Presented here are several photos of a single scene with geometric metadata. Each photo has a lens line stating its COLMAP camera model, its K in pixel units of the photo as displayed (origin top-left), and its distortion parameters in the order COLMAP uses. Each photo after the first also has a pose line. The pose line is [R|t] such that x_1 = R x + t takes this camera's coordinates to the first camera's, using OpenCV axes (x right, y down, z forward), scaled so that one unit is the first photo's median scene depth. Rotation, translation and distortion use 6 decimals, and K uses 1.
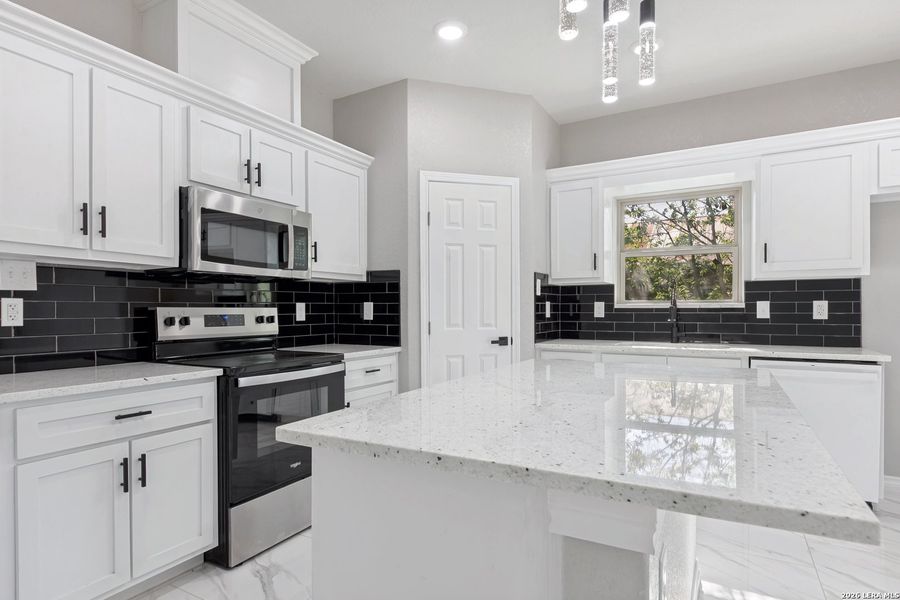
lens RADIAL K [[491.0, 0, 452.5], [0, 491.0, 315.5], [0, 0, 1]] dist [0.001595, -0.000332]
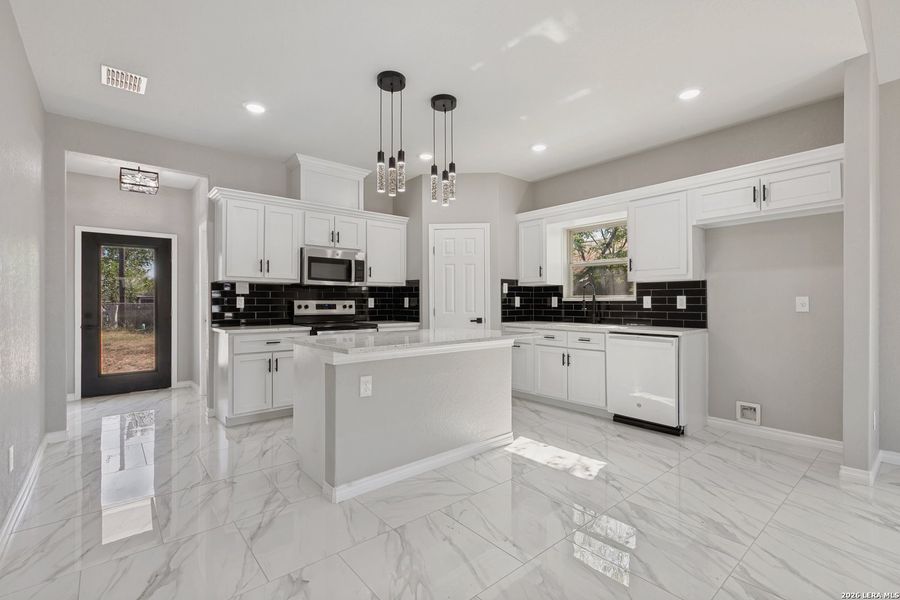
lens RADIAL K [[411.5, 0, 447.0], [0, 411.5, 301.5], [0, 0, 1]] dist [0.002603, 0.000243]
pose [[0.936374, 0.000989, -0.351003, 0.518368], [-0.006038, 0.999893, -0.013292, 0.006450], [0.350952, 0.014566, 0.936280, -0.377855]]
